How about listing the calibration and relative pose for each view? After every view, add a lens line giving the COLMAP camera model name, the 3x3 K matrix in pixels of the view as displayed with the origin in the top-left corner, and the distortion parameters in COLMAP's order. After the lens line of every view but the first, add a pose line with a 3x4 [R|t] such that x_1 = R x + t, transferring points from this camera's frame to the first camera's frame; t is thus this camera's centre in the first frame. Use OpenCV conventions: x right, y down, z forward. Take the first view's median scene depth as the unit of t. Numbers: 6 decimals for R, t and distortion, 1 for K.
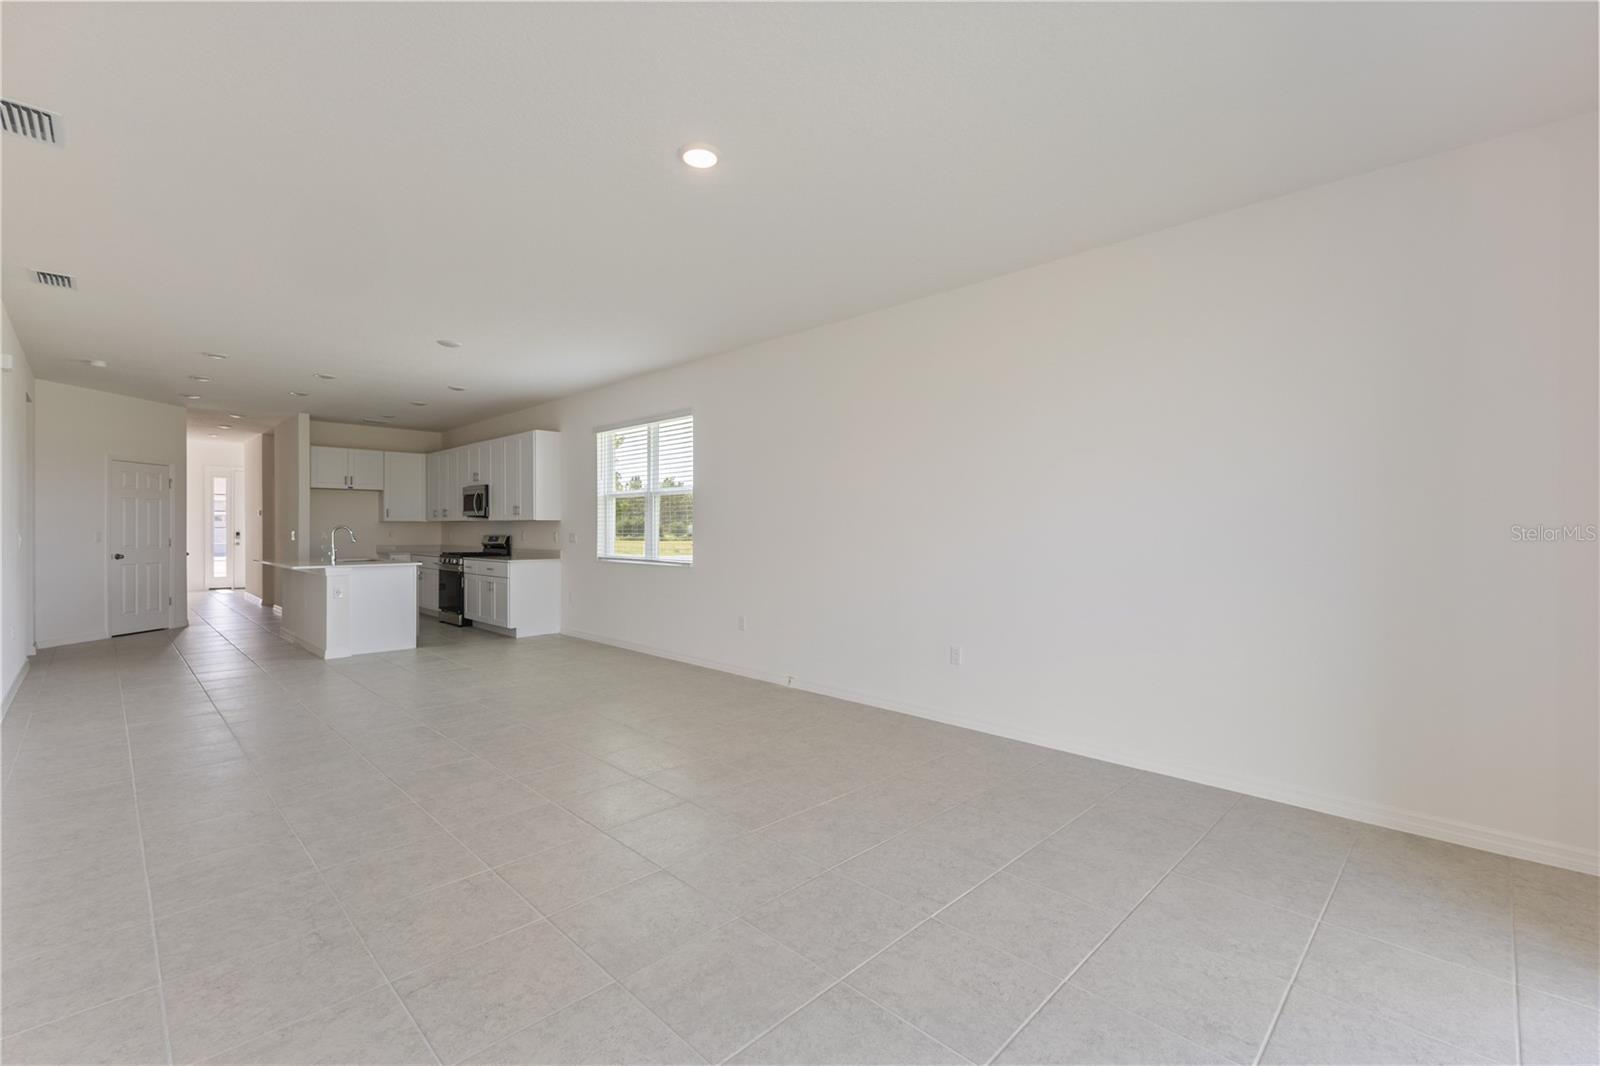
lens RADIAL K [[692.9, 0, 804.8], [0, 692.9, 531.3], [0, 0, 1]] dist [0.008155, -0.000092]
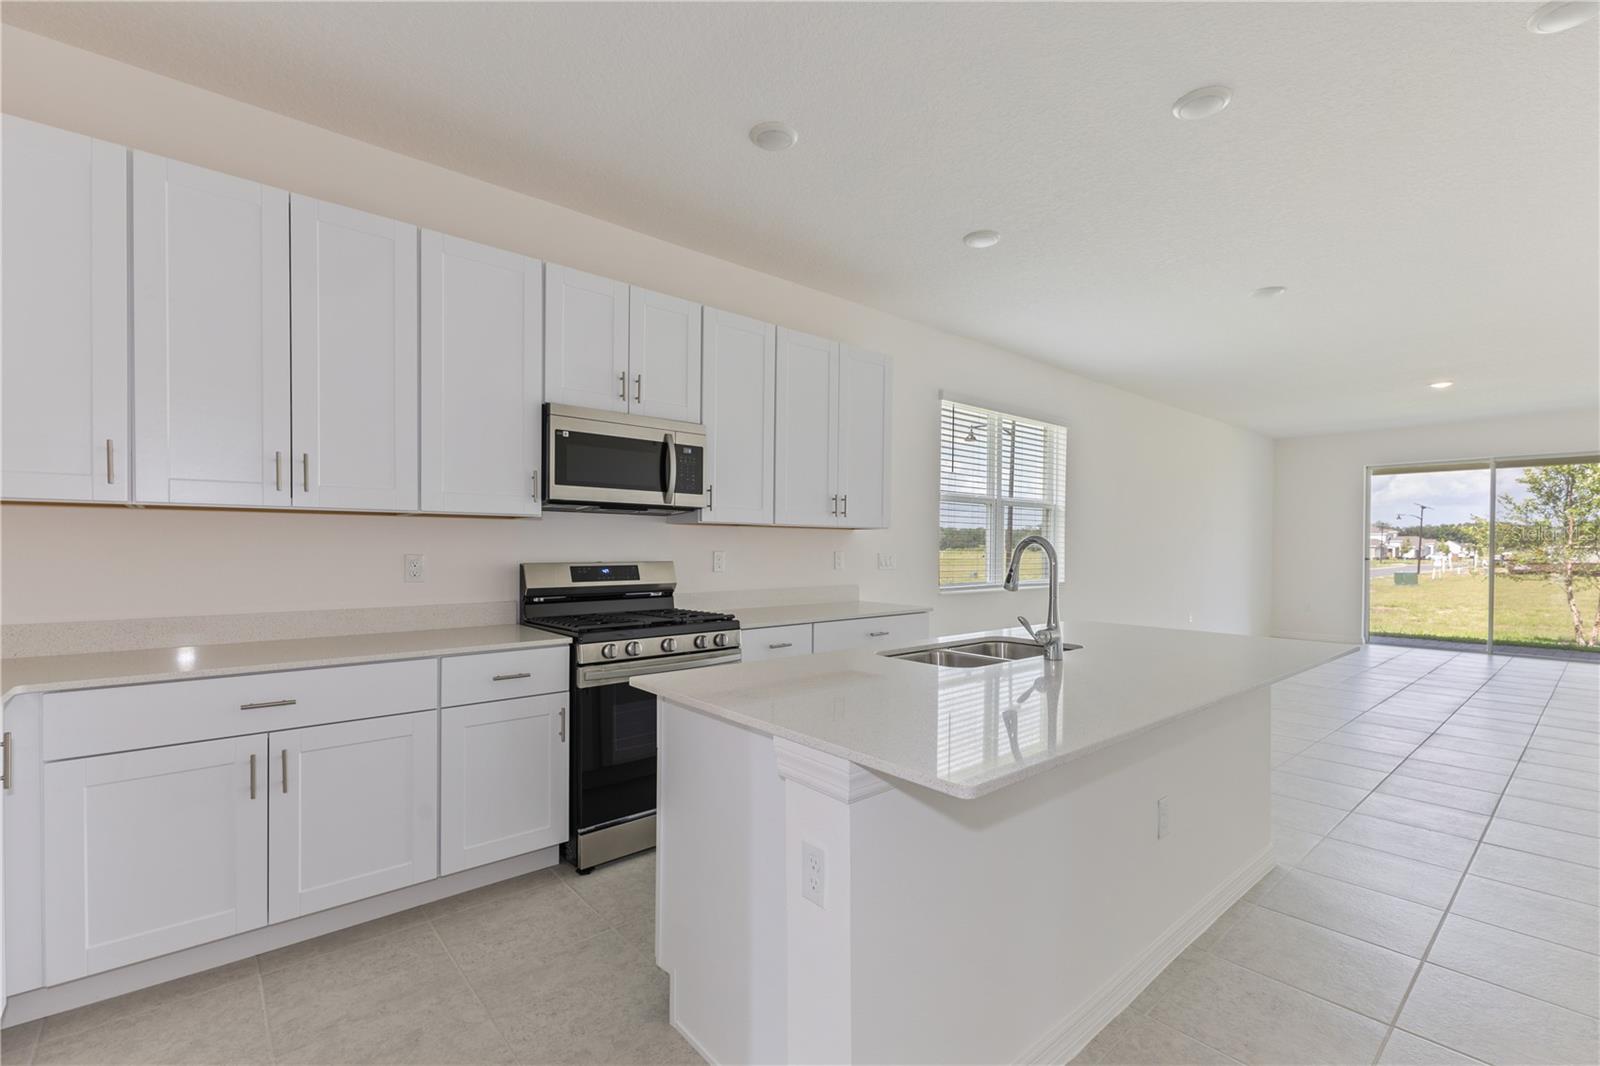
lens RADIAL K [[708.3, 0, 847.2], [0, 708.3, 541.3], [0, 0, 1]] dist [-0.001207, 0.000030]
pose [[0.047687, -0.003008, 0.998858, -0.847787], [-0.013050, 0.999908, 0.003634, -0.007981], [-0.998777, -0.013208, 0.047644, 0.927147]]
